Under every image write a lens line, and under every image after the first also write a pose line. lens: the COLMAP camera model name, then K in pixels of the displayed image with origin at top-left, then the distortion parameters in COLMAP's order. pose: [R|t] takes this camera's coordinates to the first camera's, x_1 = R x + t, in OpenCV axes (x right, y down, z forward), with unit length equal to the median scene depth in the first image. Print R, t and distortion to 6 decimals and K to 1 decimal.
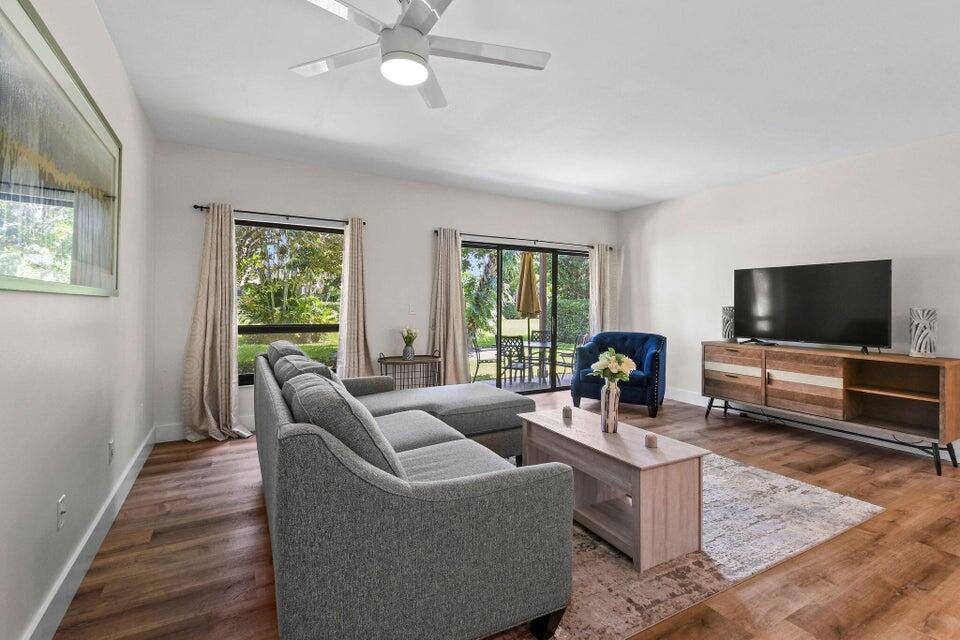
lens RADIAL K [[430.5, 0, 480.0], [0, 430.5, 320.0], [0, 0, 1]] dist [0.011923, -0.000097]
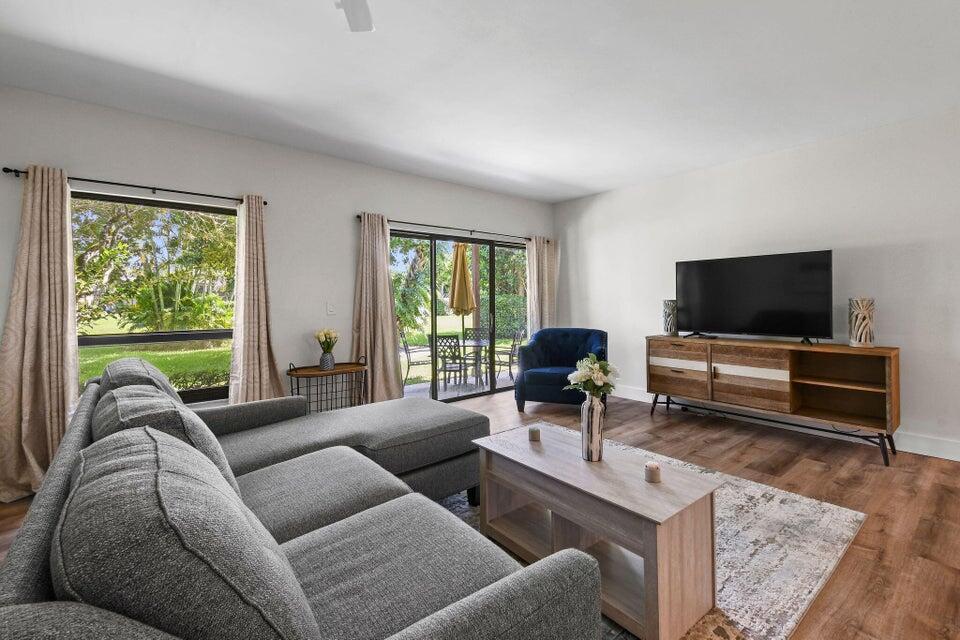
lens RADIAL K [[419.8, 0, 482.8], [0, 419.8, 309.6], [0, 0, 1]] dist [0.033483, -0.016092]
pose [[0.982551, -0.019295, 0.184989, -0.021262], [0.022118, 0.999668, -0.013205, -0.006150], [-0.184672, 0.017066, 0.982652, 0.157783]]
